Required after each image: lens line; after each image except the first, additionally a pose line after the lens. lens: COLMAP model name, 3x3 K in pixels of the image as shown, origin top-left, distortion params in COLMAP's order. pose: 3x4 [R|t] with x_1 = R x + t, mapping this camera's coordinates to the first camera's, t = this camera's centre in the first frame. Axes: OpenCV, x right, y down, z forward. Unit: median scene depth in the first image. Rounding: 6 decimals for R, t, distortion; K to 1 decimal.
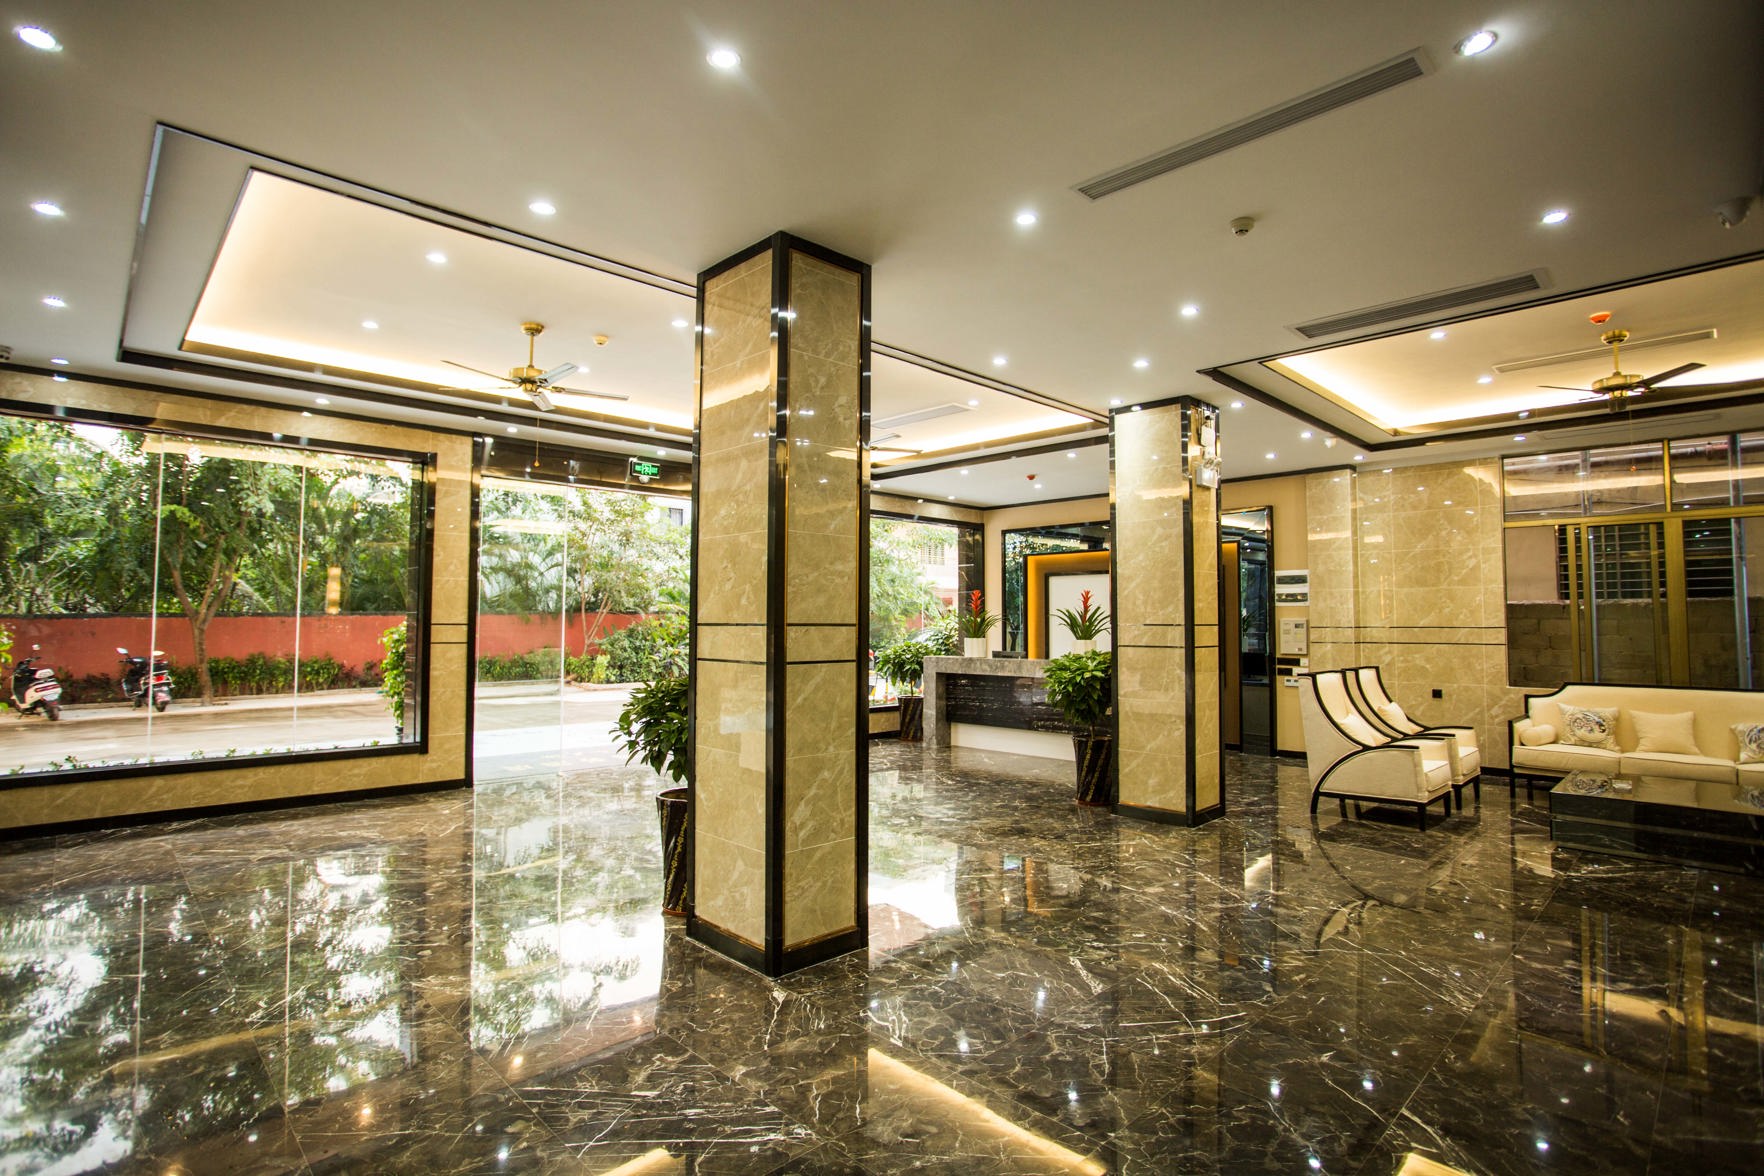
lens RADIAL K [[858.3, 0, 875.9], [0, 858.3, 574.5], [0, 0, 1]] dist [-0.072327, 0.027156]
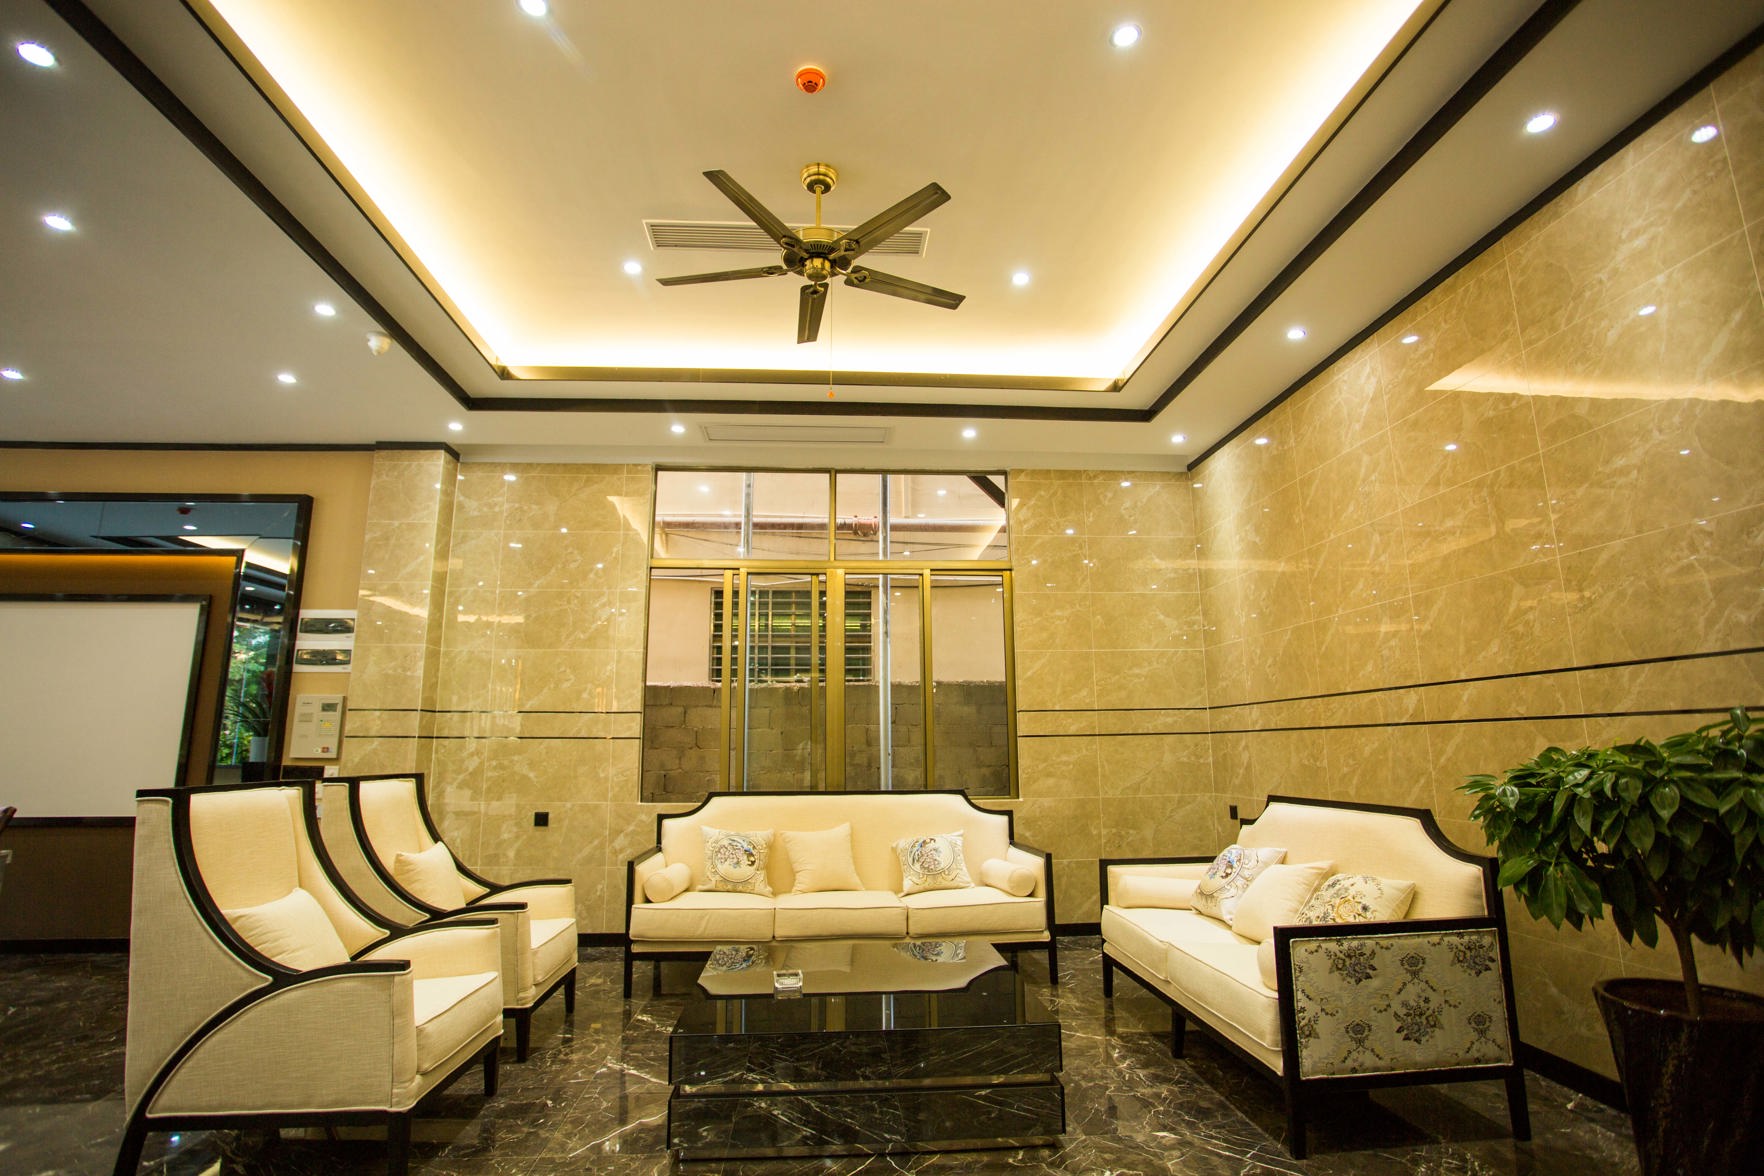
lens RADIAL K [[858.3, 0, 875.9], [0, 858.3, 574.5], [0, 0, 1]] dist [-0.072327, 0.027156]
pose [[0.637737, 0.144352, 0.756607, 0.345527], [-0.035165, 0.986714, -0.158613, 0.056533], [-0.769451, 0.074548, 0.634340, 0.413623]]
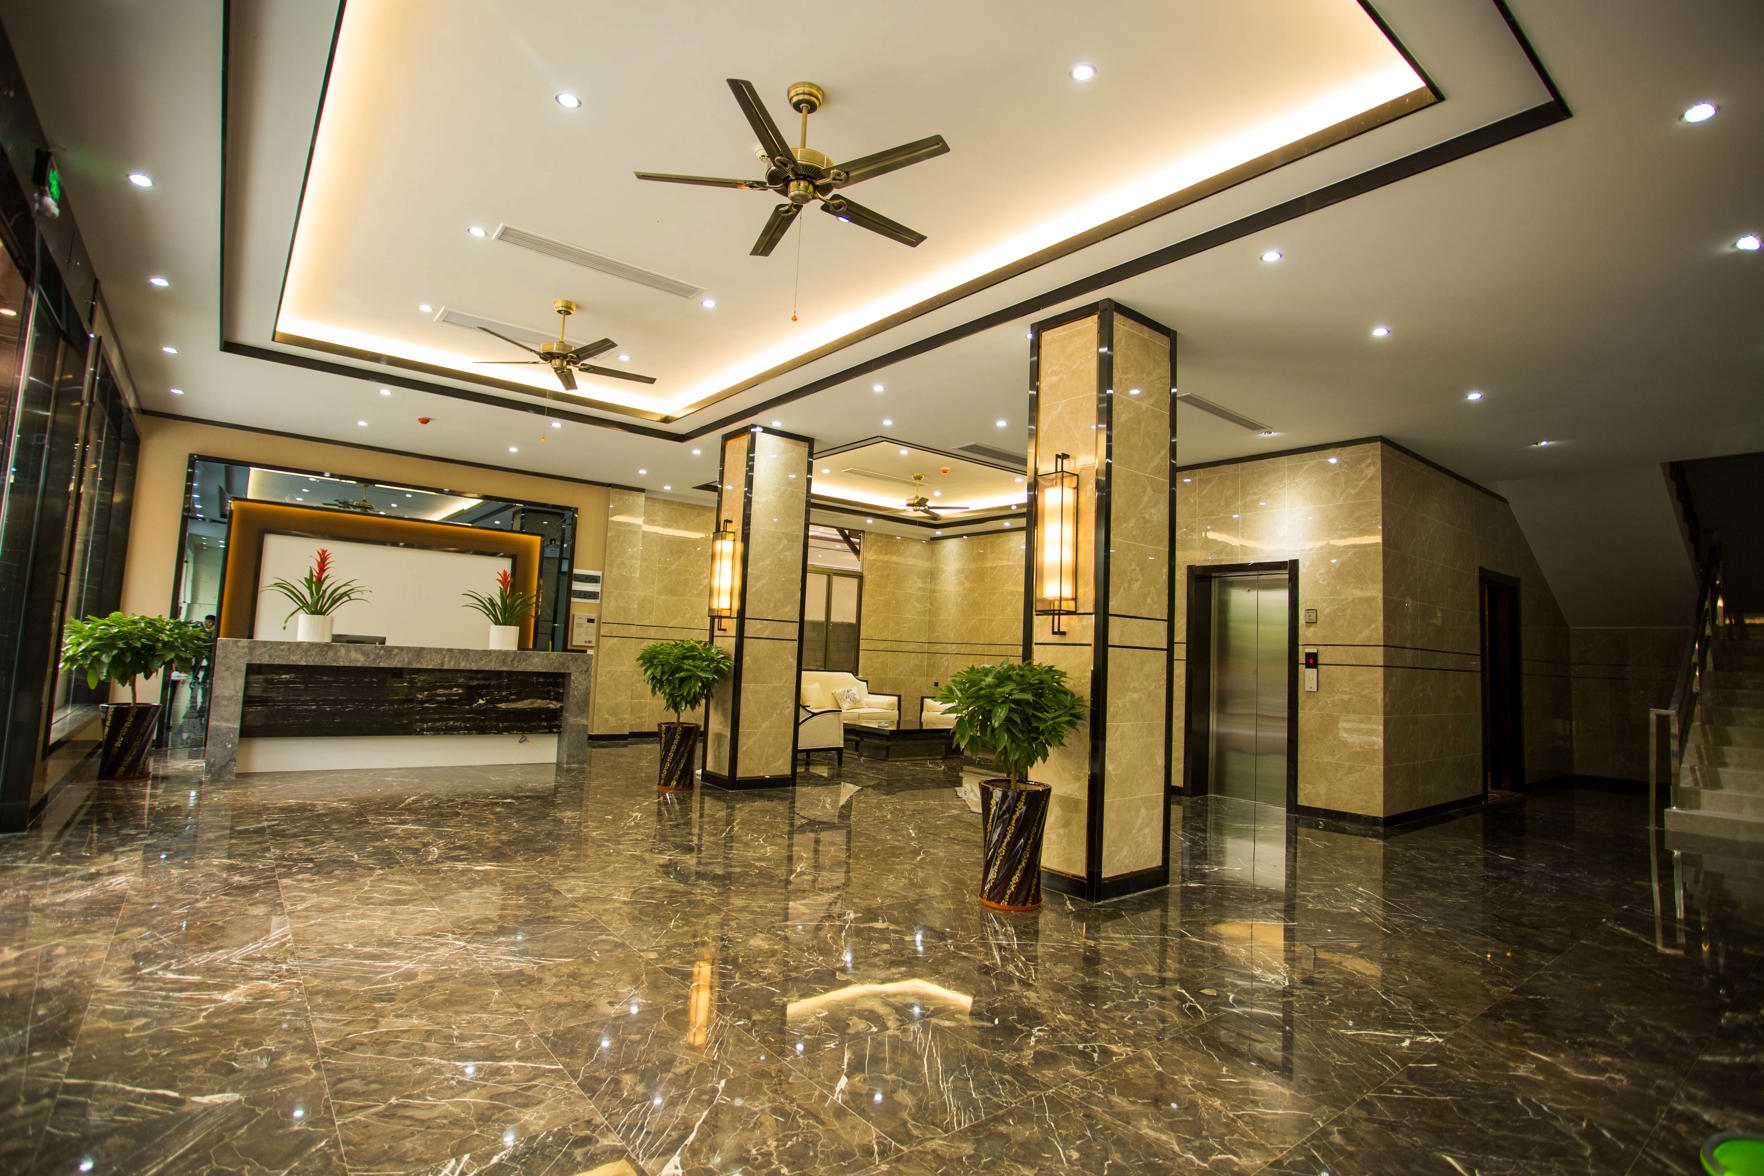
lens RADIAL K [[858.3, 0, 875.9], [0, 858.3, 574.5], [0, 0, 1]] dist [-0.072327, 0.027156]
pose [[0.094168, 0.094840, 0.991029, -0.673508], [-0.102745, 0.991062, -0.085081, 0.066379], [-0.990240, -0.093811, 0.103071, 0.597282]]
